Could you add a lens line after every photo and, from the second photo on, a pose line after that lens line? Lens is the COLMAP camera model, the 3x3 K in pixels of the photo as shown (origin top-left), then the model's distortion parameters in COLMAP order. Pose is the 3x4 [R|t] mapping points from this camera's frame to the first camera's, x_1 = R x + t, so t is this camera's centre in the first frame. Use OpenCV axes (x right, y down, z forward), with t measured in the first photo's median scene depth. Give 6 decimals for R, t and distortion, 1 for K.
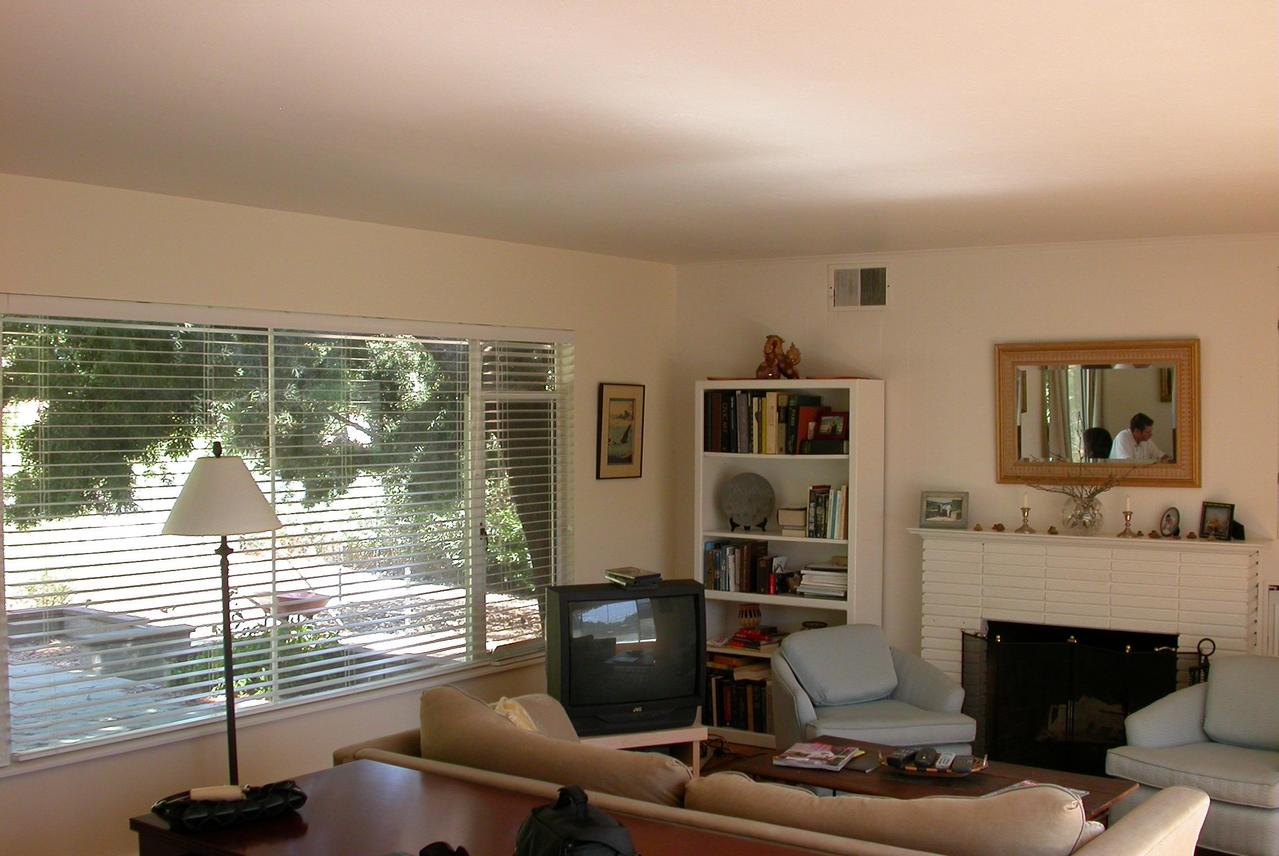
lens RADIAL K [[1428.8, 0, 639.5], [0, 1428.8, 428.0], [0, 0, 1]] dist [-0.204327, 0.011338]
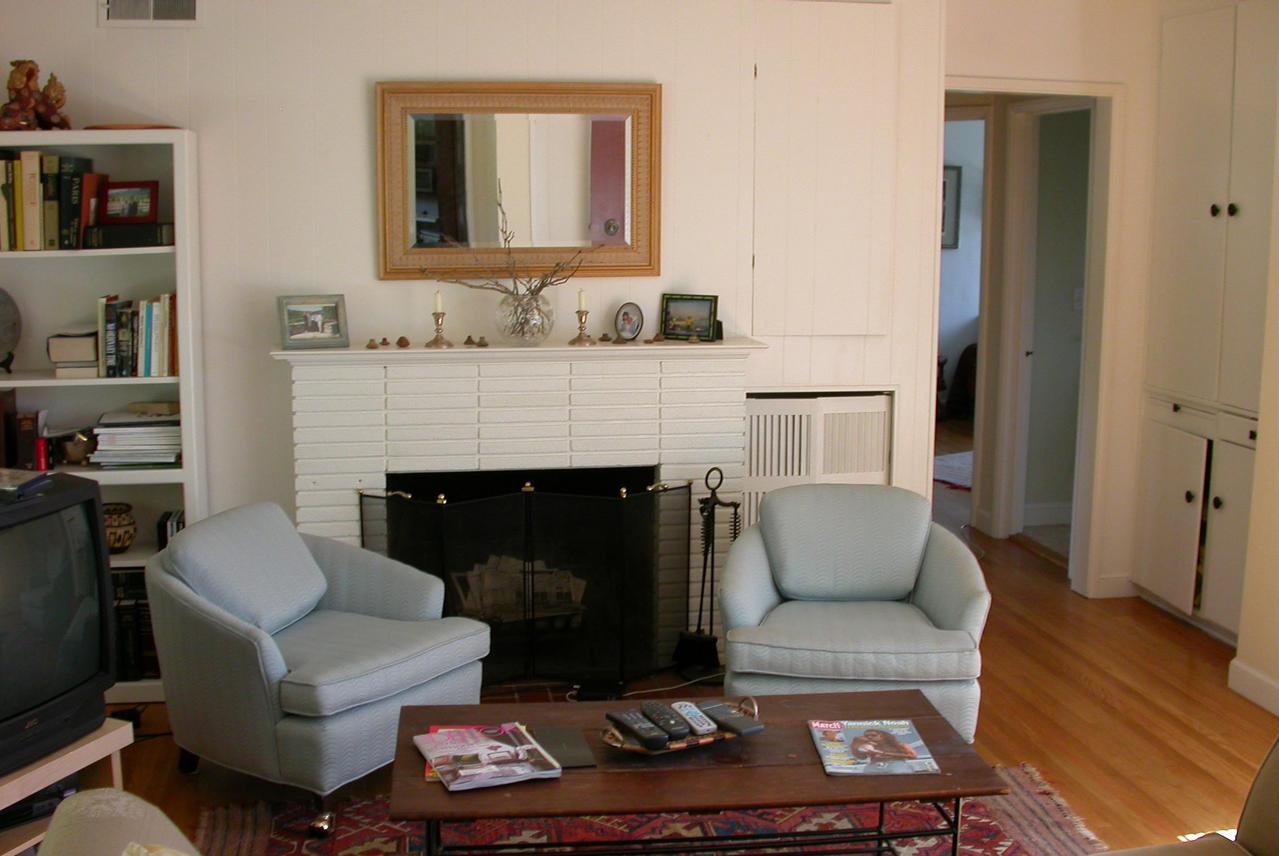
lens RADIAL K [[1422.5, 0, 639.5], [0, 1422.5, 428.0], [0, 0, 1]] dist [-0.163936, 0.011473]
pose [[0.701648, -0.110726, 0.703868, -0.162800], [0.006995, 0.988874, 0.148588, 0.007963], [-0.712490, -0.099332, 0.694616, 0.401149]]
